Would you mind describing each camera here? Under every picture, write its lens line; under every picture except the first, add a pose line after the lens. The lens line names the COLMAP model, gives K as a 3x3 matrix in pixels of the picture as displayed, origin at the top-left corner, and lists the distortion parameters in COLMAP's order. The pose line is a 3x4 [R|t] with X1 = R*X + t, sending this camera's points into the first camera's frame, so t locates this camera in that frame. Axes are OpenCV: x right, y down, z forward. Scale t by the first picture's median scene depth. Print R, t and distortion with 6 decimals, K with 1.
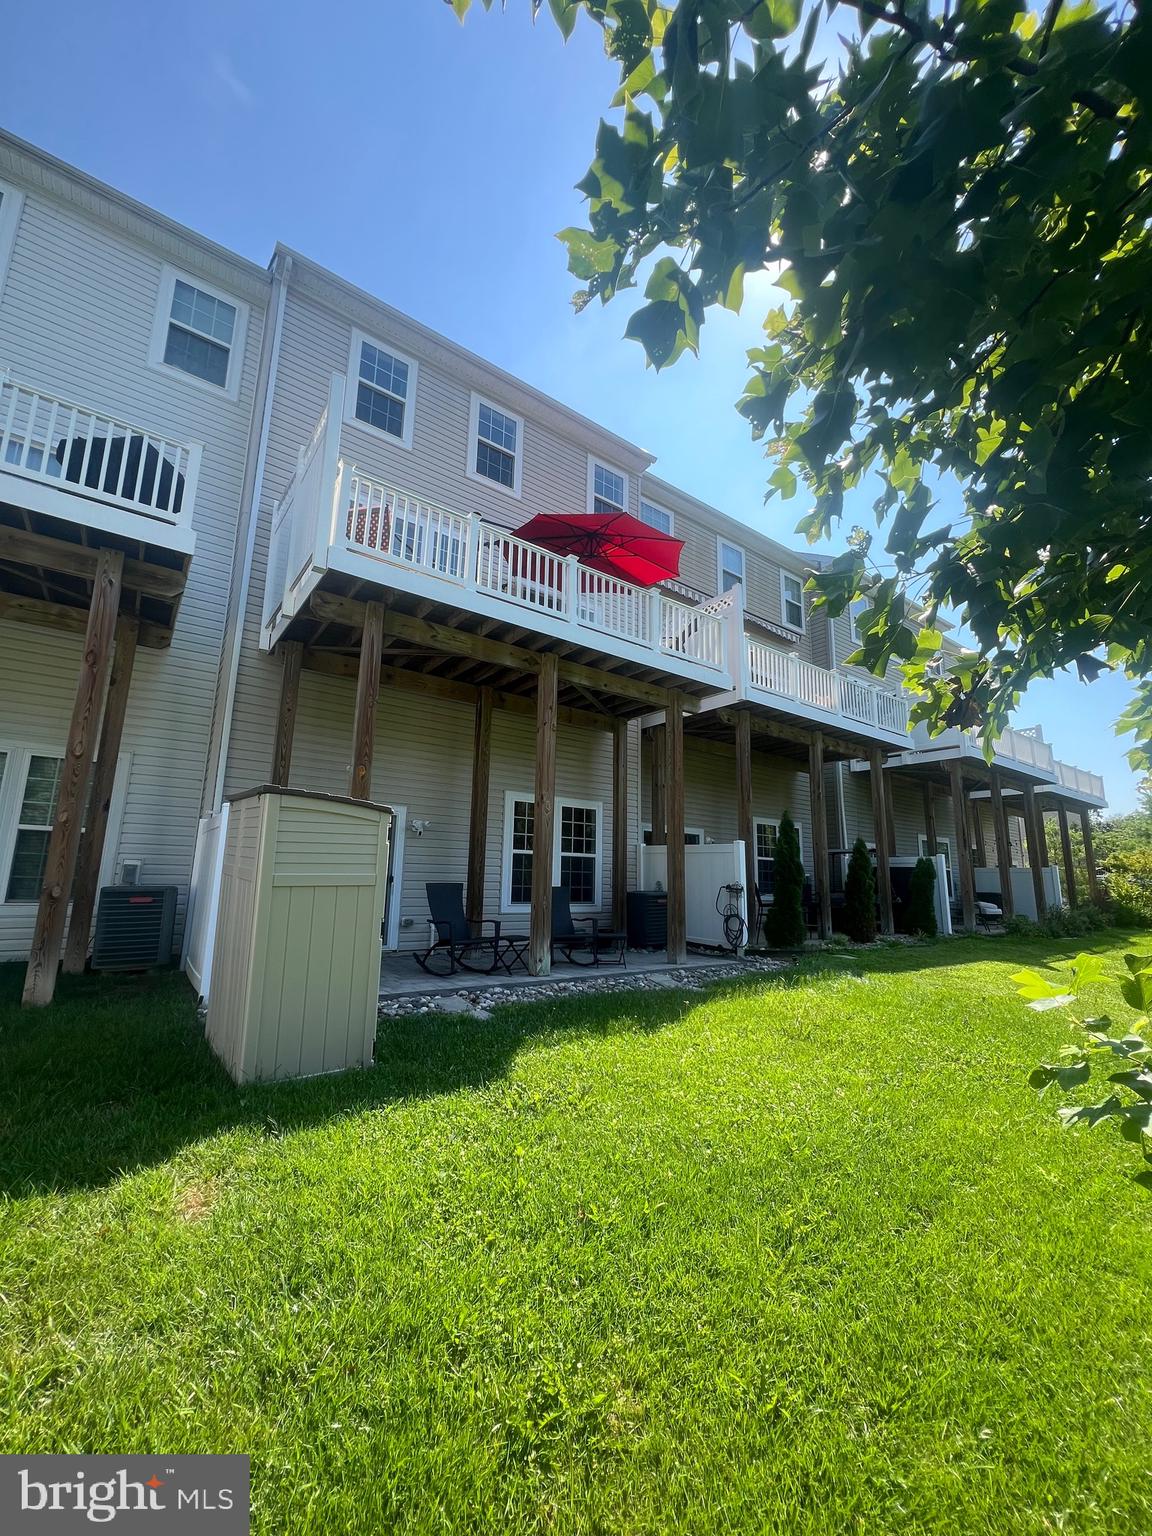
lens RADIAL K [[614.9, 0, 569.8], [0, 614.9, 764.8], [0, 0, 1]] dist [-0.000127, -0.000064]
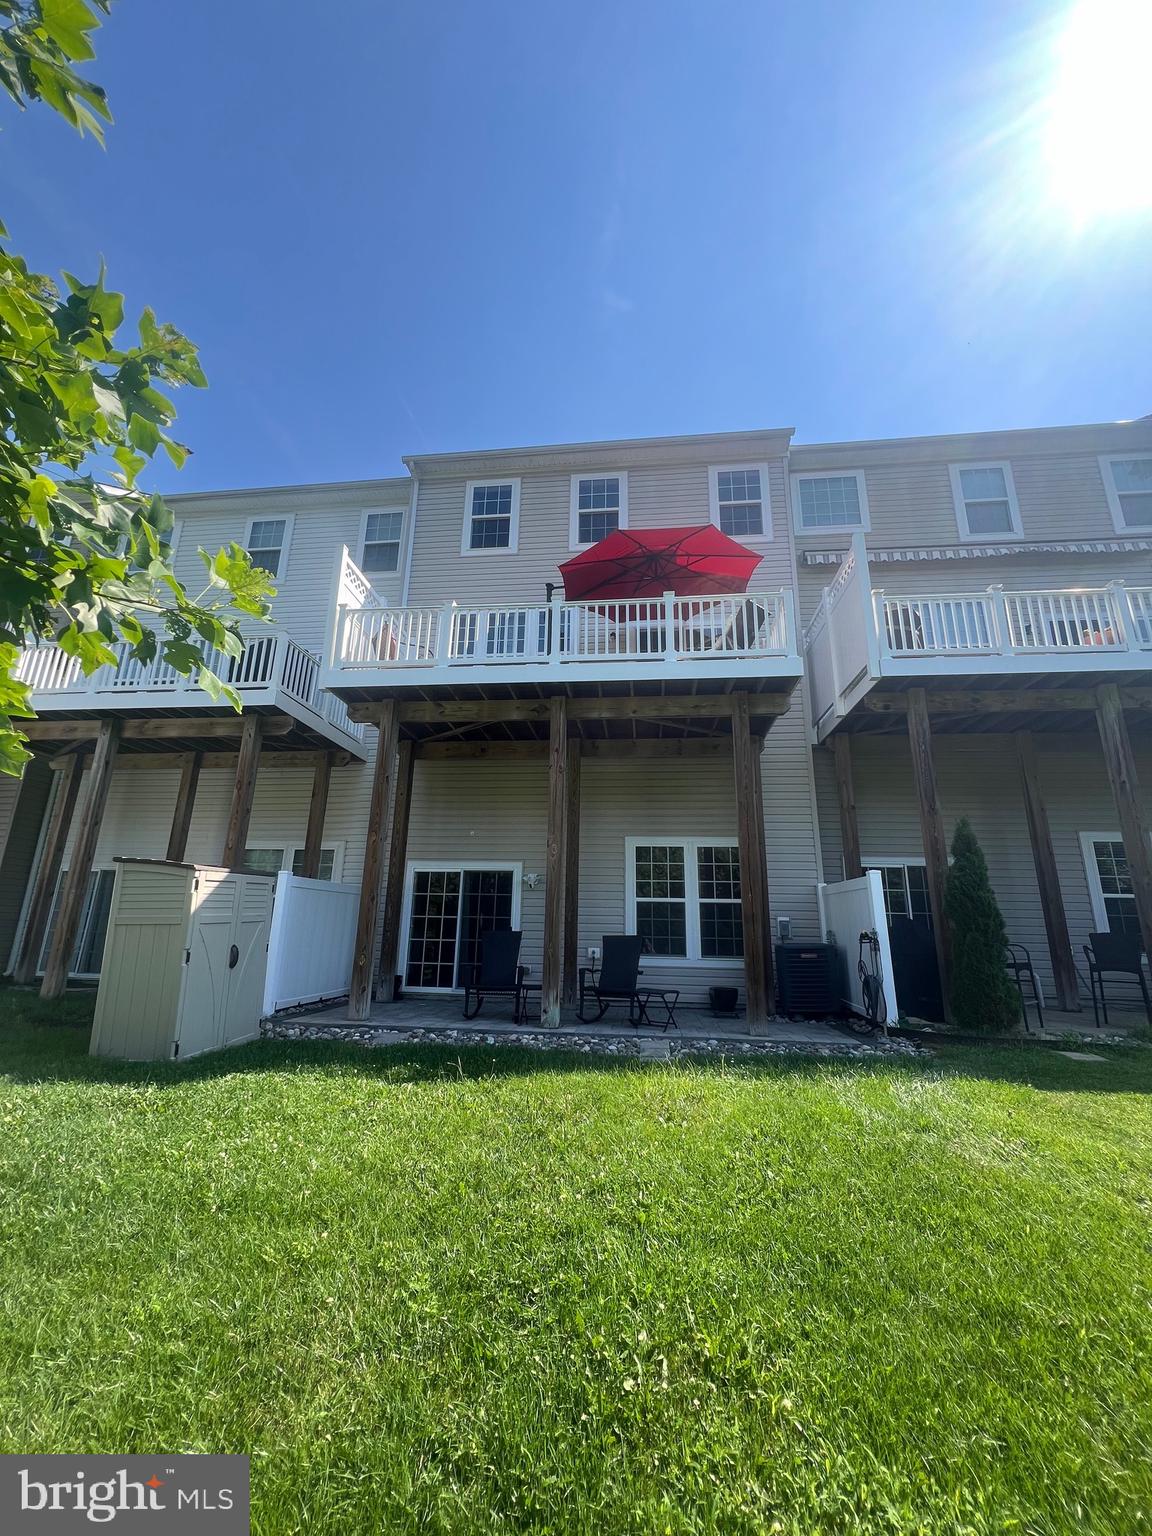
lens RADIAL K [[614.9, 0, 567.5], [0, 614.9, 766.8], [0, 0, 1]] dist [-0.000127, -0.000064]
pose [[0.731707, -0.188000, -0.655180, 0.530588], [0.121931, 0.981808, -0.145551, 0.068700], [0.670625, 0.026614, 0.741319, 0.233689]]
